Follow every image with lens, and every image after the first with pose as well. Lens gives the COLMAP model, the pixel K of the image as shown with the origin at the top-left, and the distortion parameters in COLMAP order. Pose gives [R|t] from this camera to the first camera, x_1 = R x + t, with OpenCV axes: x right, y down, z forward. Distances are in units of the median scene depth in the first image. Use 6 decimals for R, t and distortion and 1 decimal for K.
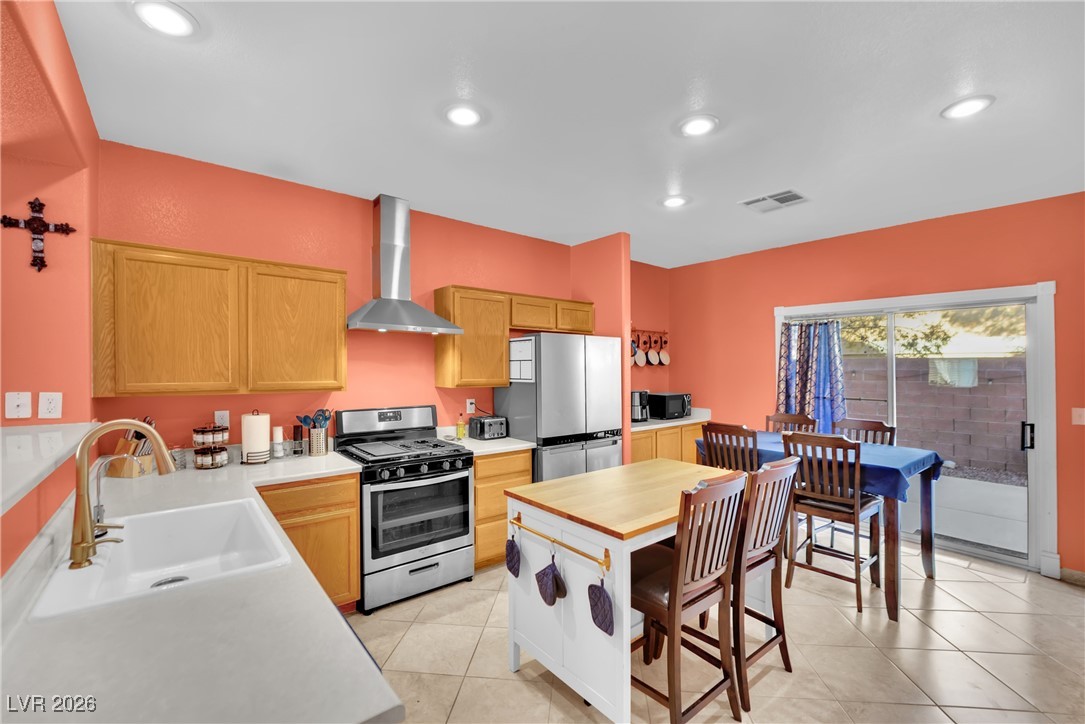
lens RADIAL K [[450.6, 0, 544.0], [0, 450.6, 373.8], [0, 0, 1]] dist [-0.013931, -0.002713]
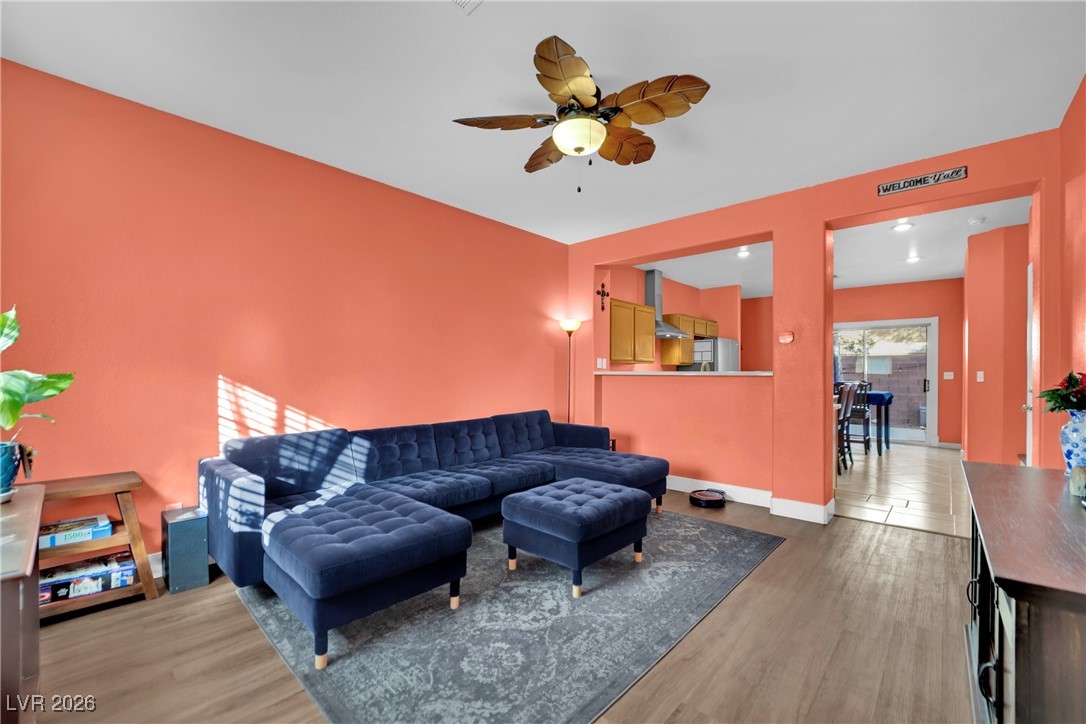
lens RADIAL K [[451.0, 0, 547.2], [0, 451.0, 376.7], [0, 0, 1]] dist [-0.013931, -0.002713]
pose [[0.988704, -0.000716, 0.149878, -1.124952], [0.000786, 1.000000, -0.000406, 0.089657], [-0.149878, 0.000519, 0.988704, -0.932201]]
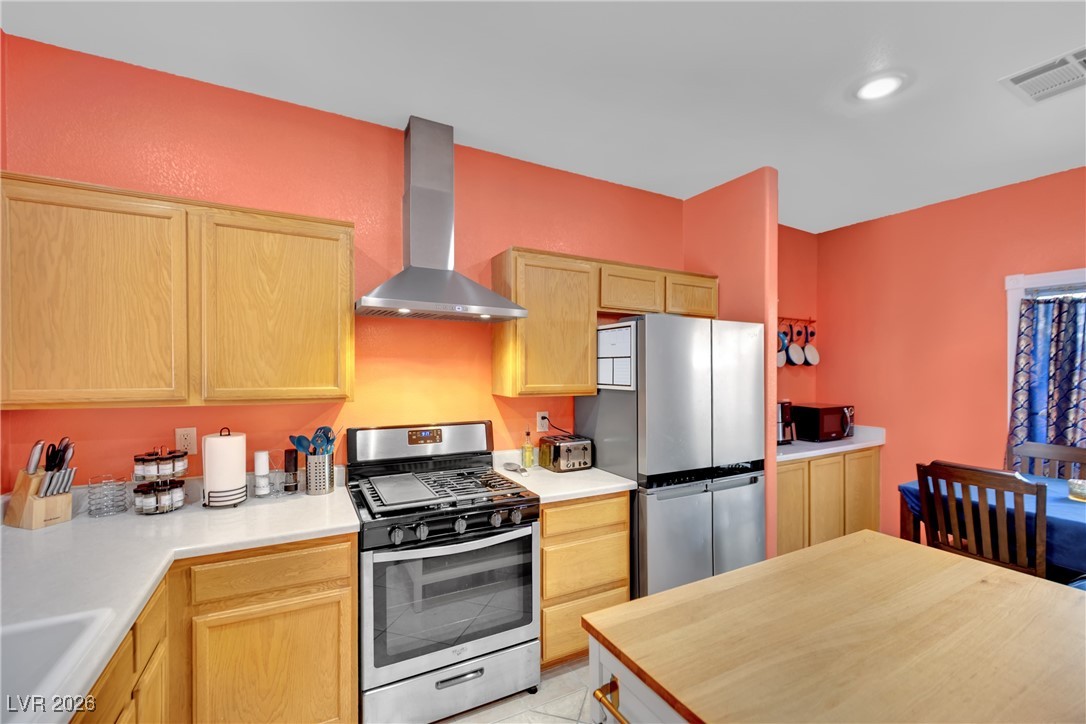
lens RADIAL K [[451.0, 0, 548.7], [0, 451.0, 380.2], [0, 0, 1]] dist [-0.013931, -0.002713]
pose [[0.982878, 0.007480, -0.184108, -0.024887], [-0.005456, 0.999919, 0.011494, -0.002384], [0.184179, -0.010292, 0.982839, 0.345985]]
